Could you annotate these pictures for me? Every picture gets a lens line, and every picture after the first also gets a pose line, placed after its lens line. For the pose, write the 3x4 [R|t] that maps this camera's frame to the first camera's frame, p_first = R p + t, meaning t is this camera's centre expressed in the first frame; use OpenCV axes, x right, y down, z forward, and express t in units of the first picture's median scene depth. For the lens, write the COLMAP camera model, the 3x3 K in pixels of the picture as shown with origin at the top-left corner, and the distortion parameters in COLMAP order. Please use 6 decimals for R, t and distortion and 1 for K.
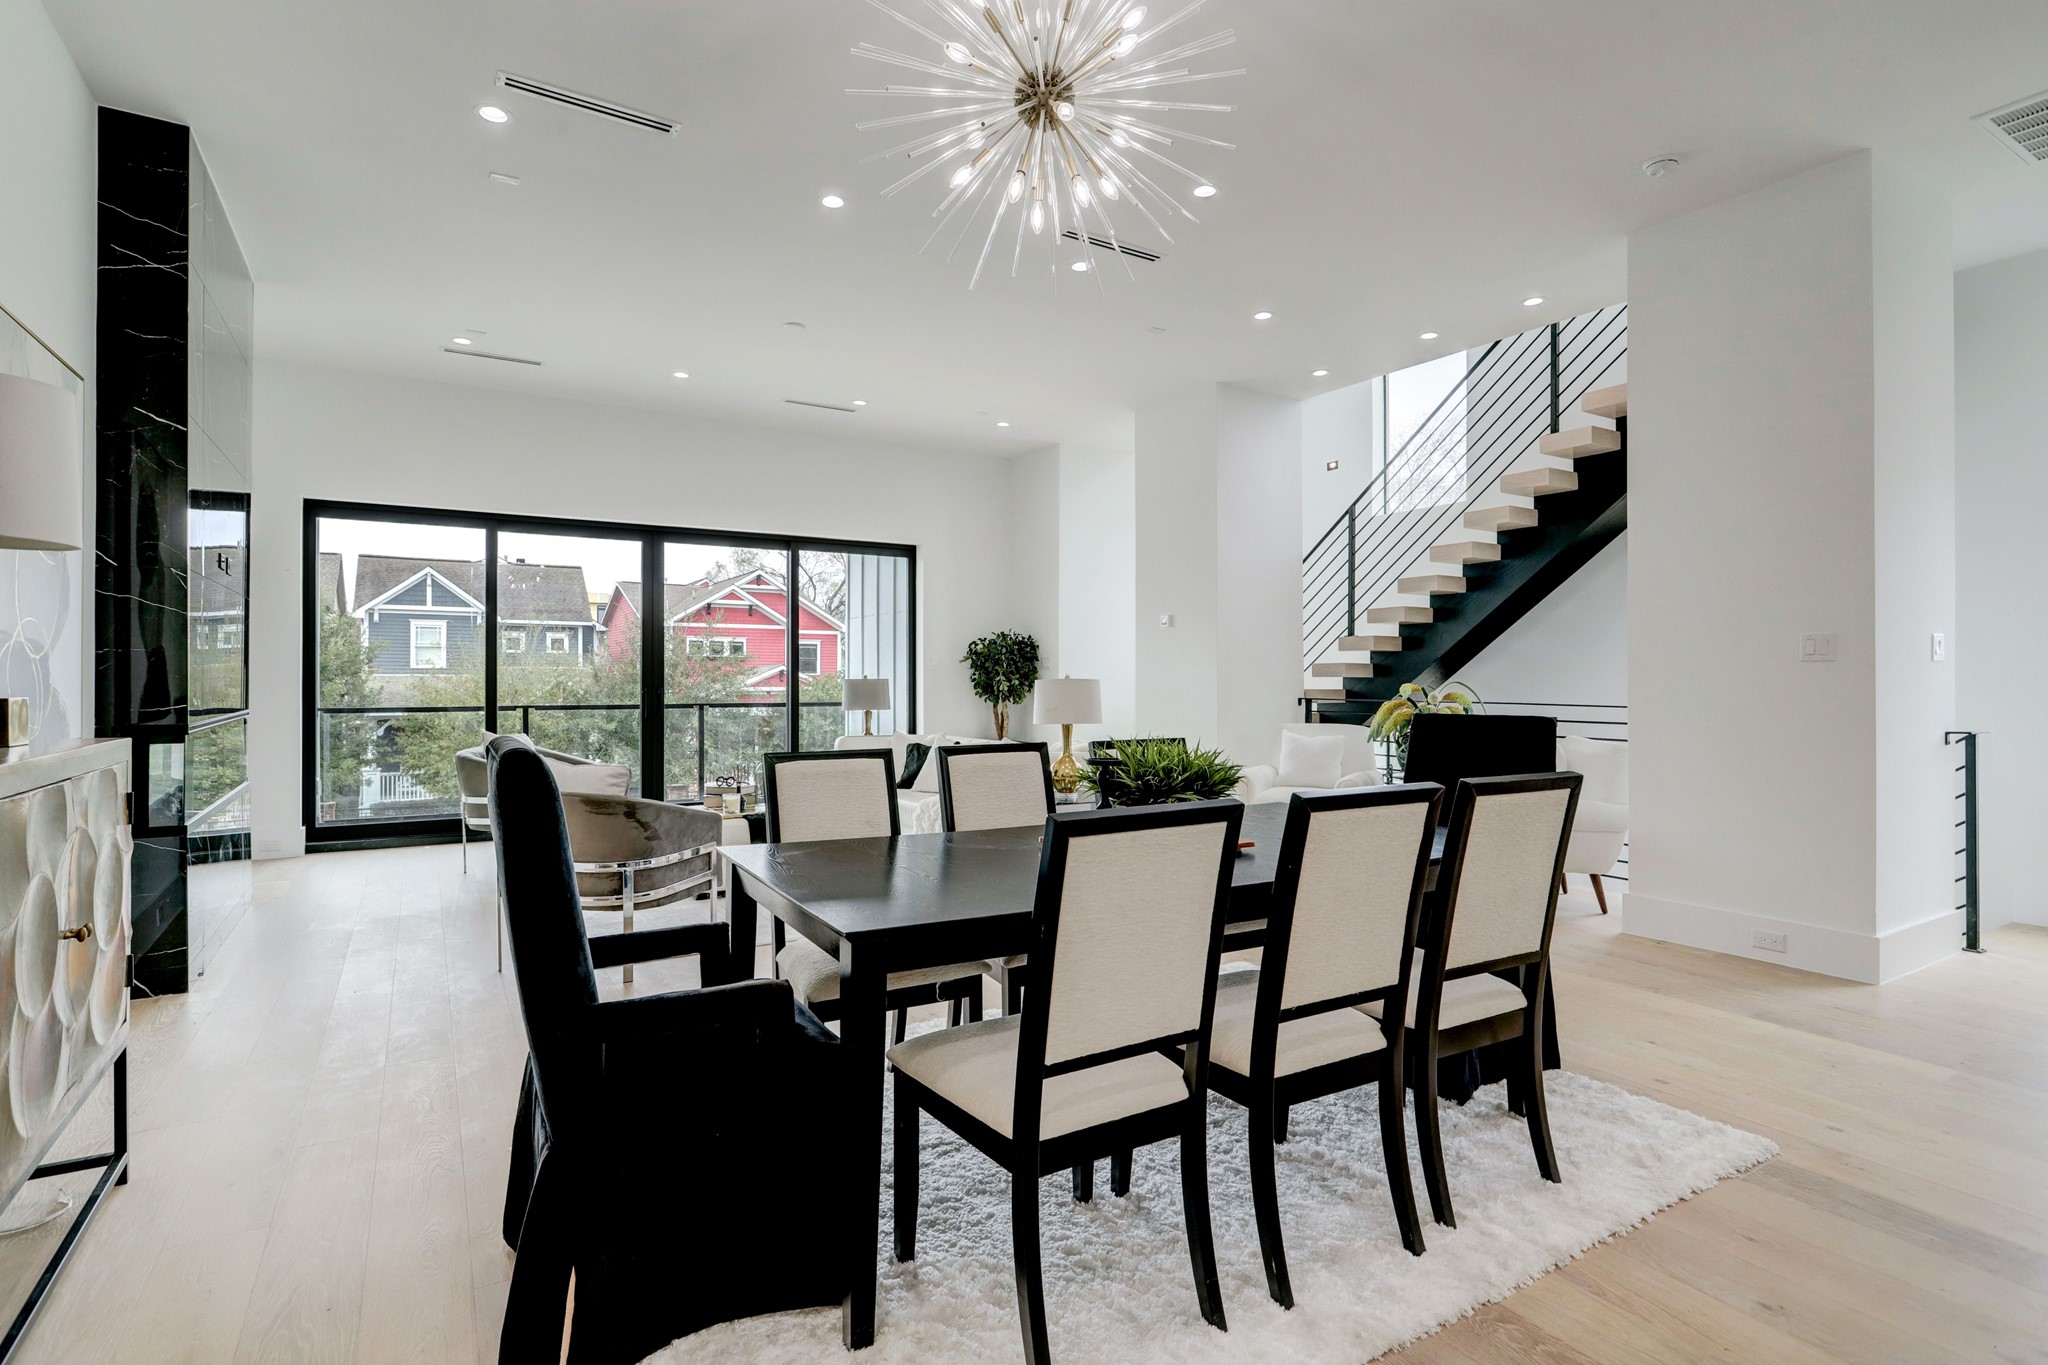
lens RADIAL K [[1065.6, 0, 1019.7], [0, 1065.6, 680.7], [0, 0, 1]] dist [0.003056, 0.002948]
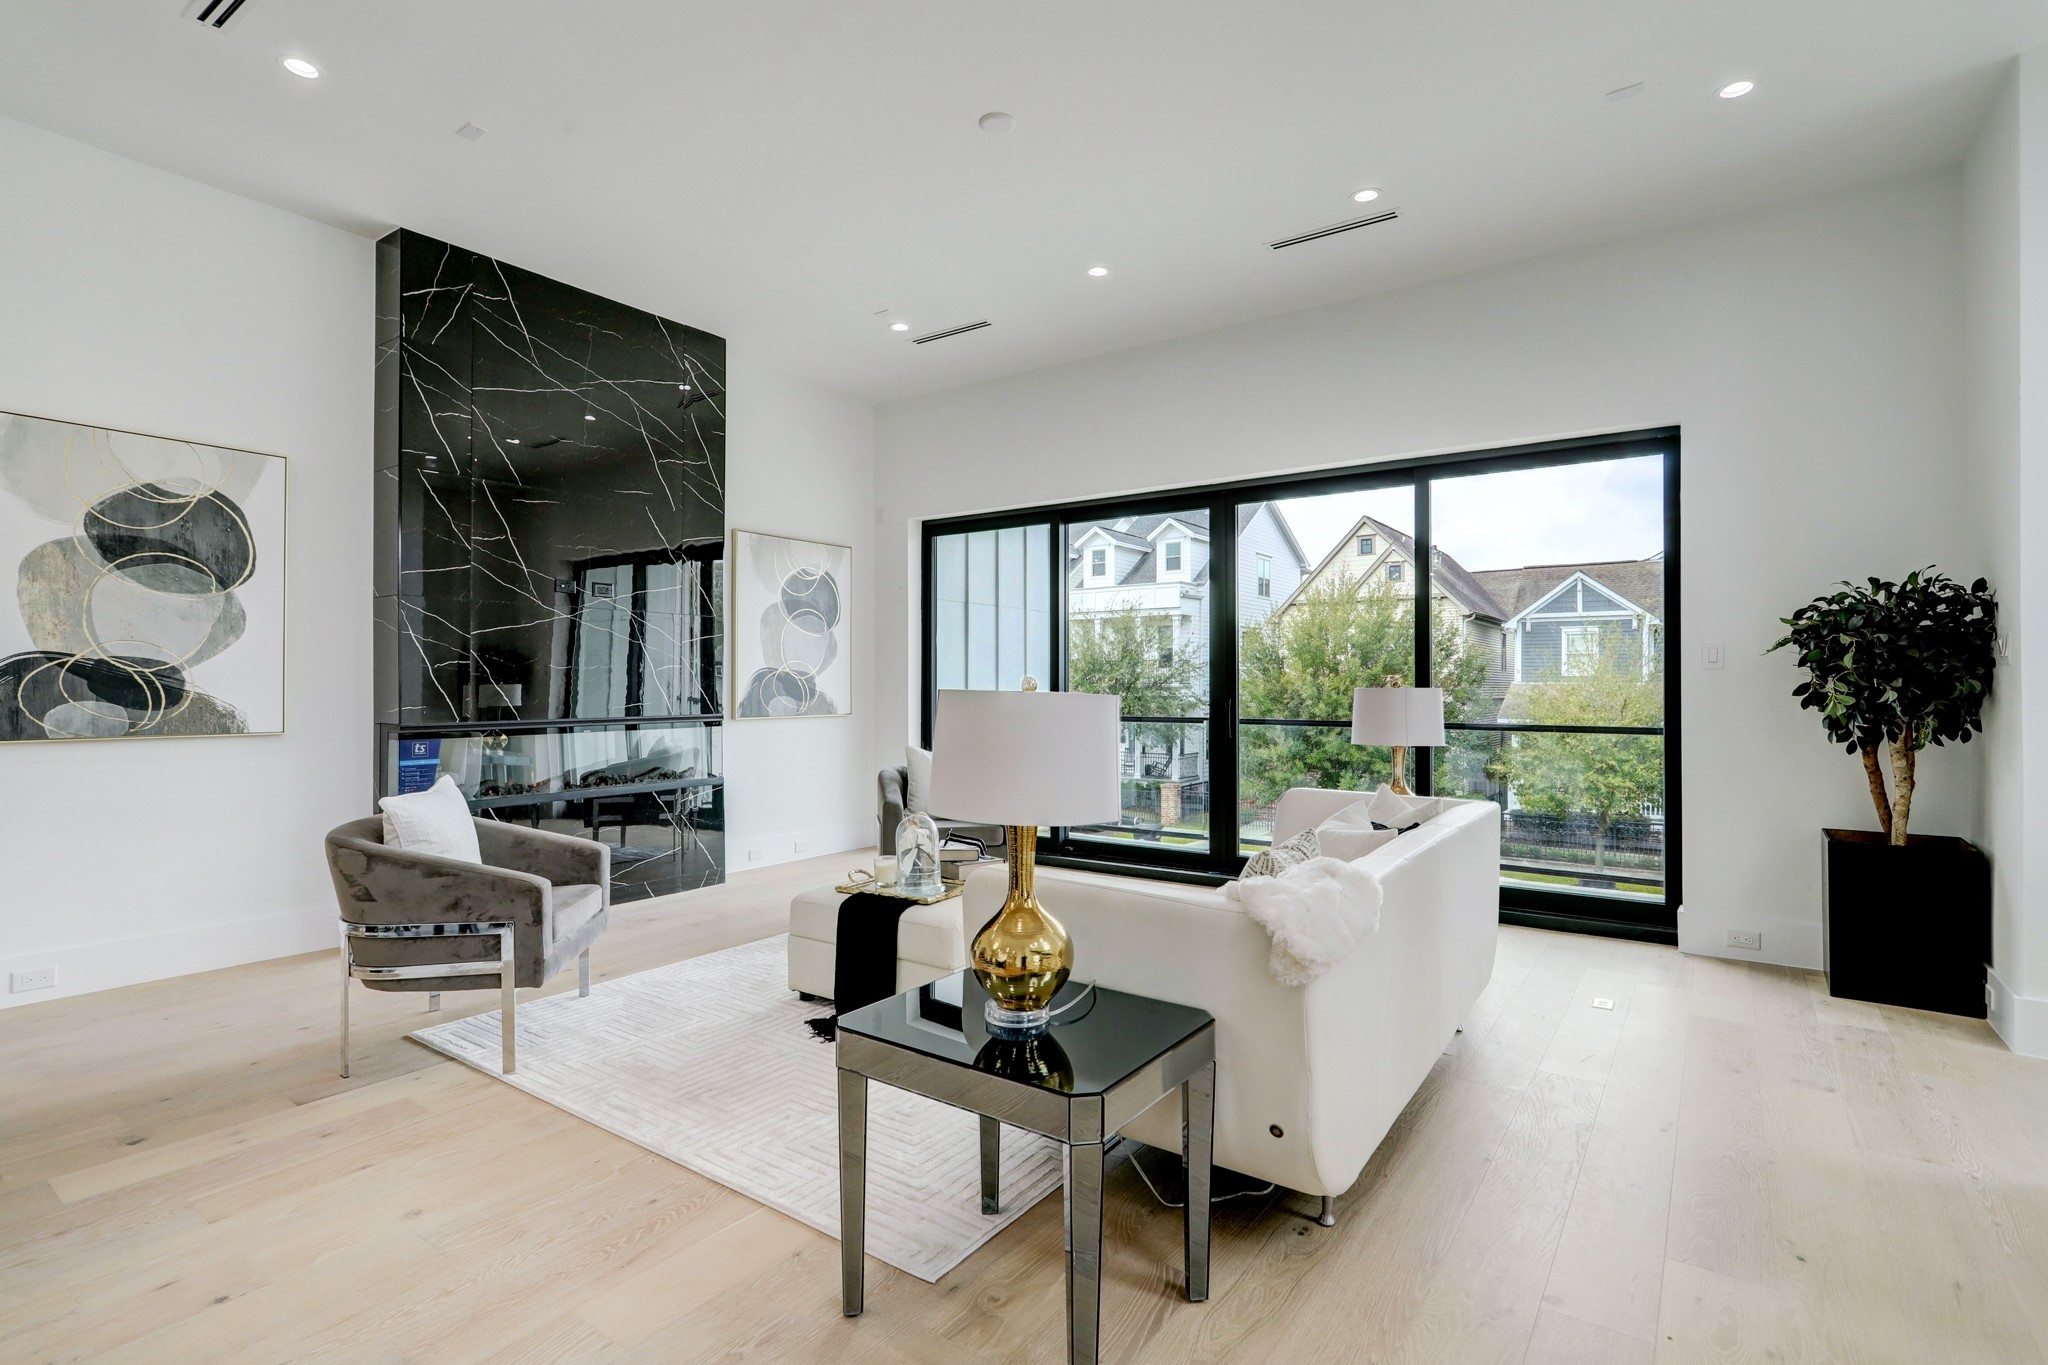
lens RADIAL K [[983.4, 0, 1039.3], [0, 983.4, 680.2], [0, 0, 1]] dist [-0.010257, 0.004123]
pose [[0.369567, -0.006503, -0.929181, 0.254452], [-0.001810, 0.999969, -0.007718, -0.001619], [0.929202, 0.004534, 0.369544, 0.627382]]
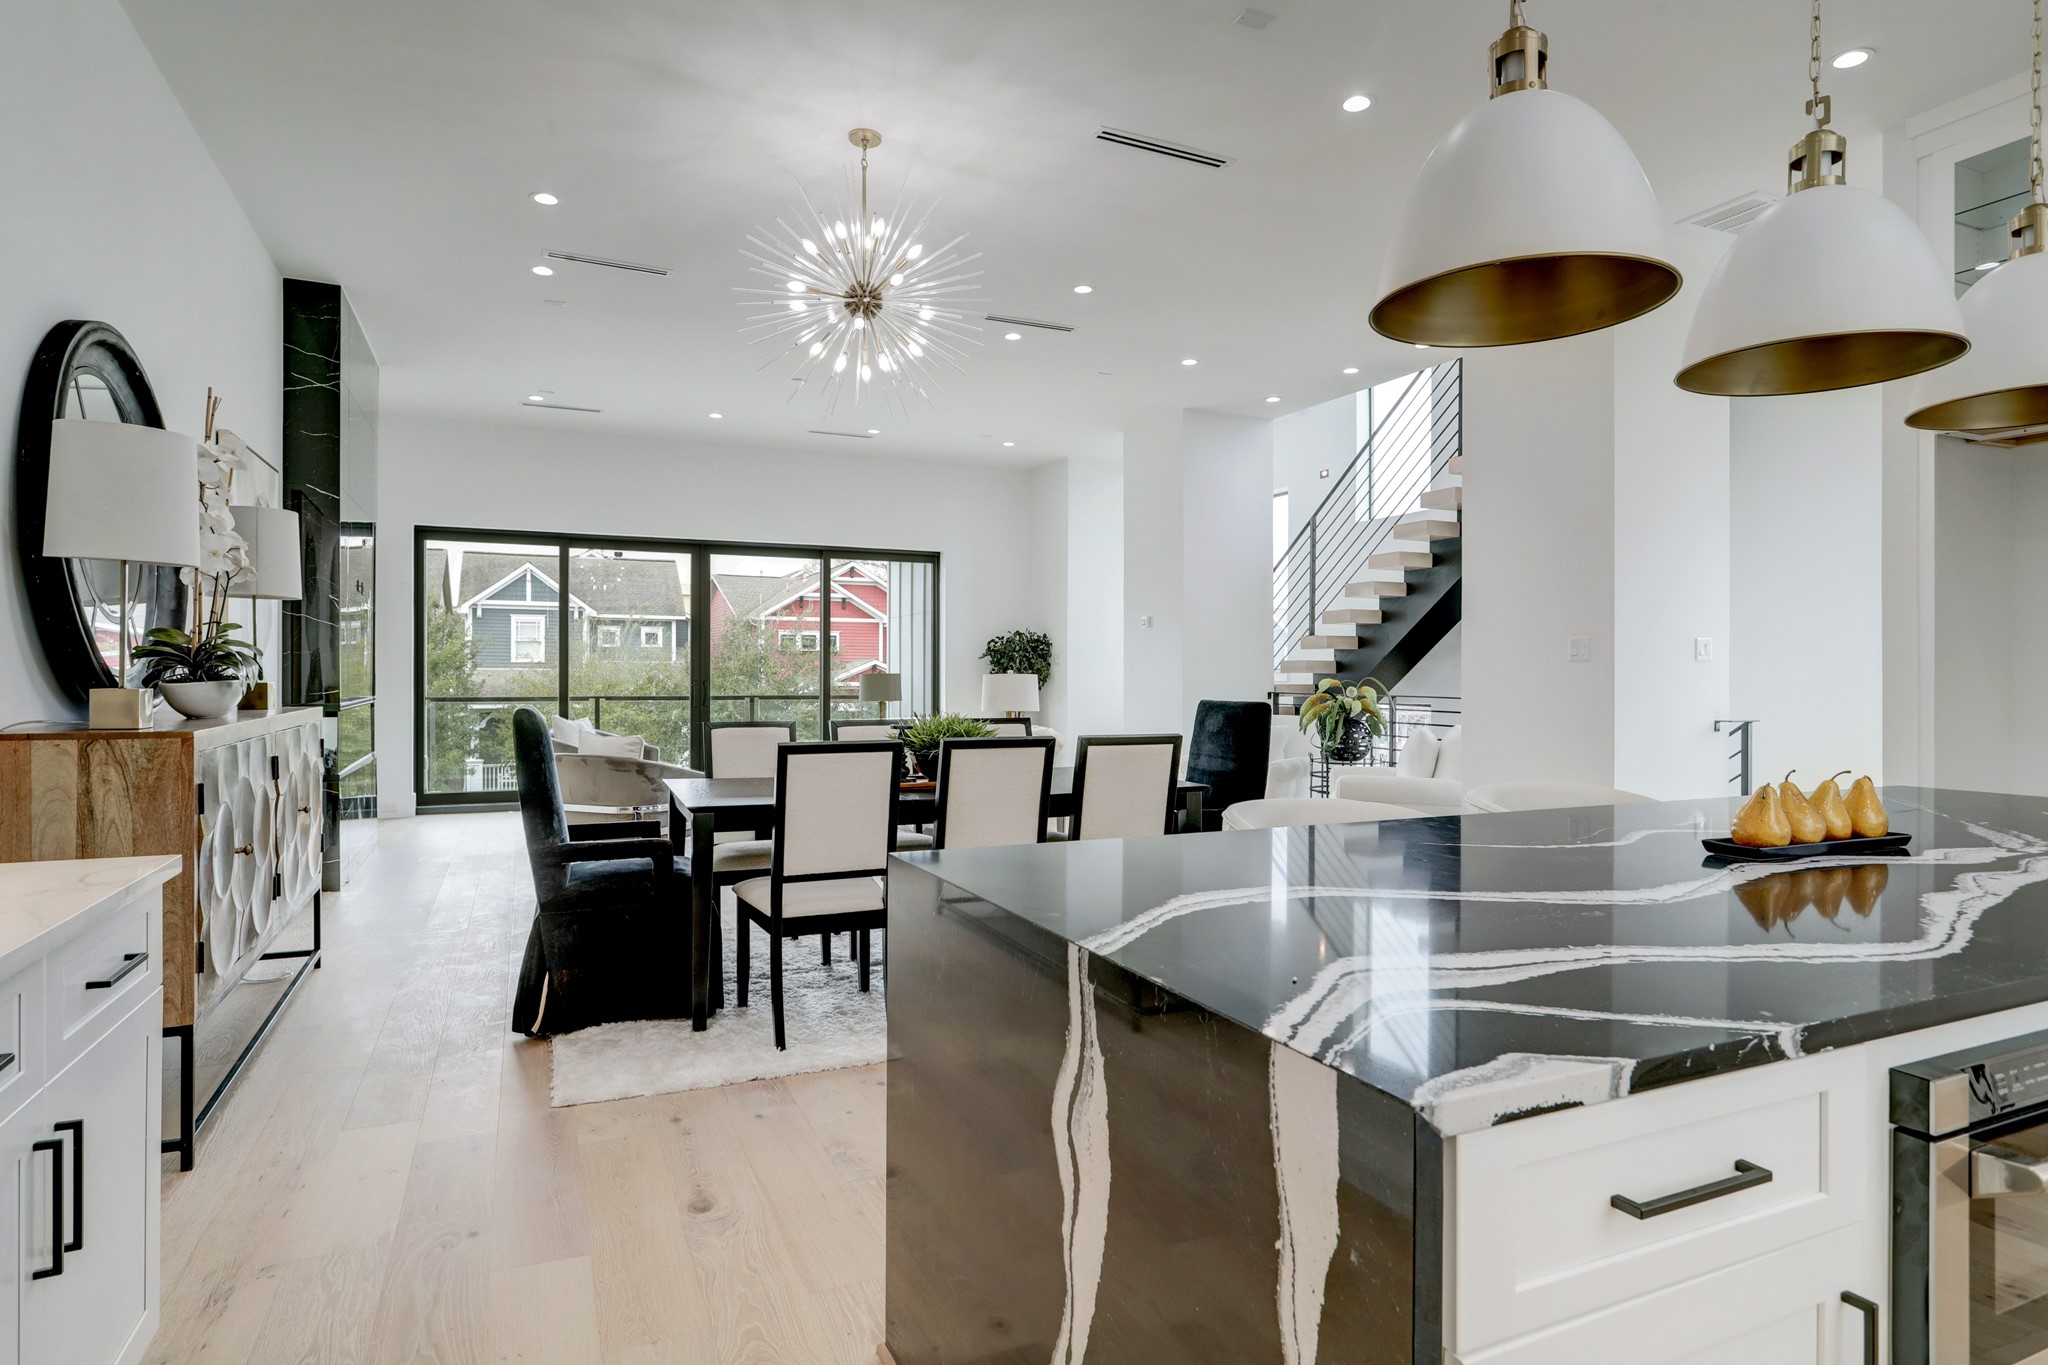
lens RADIAL K [[1201.1, 0, 1034.5], [0, 1201.1, 681.1], [0, 0, 1]] dist [0.026421, -0.001589]
pose [[0.993376, 0.003357, -0.114857, 0.162697], [-0.002902, 0.999987, 0.004125, 0.000174], [0.114869, -0.003764, 0.993373, -0.247463]]
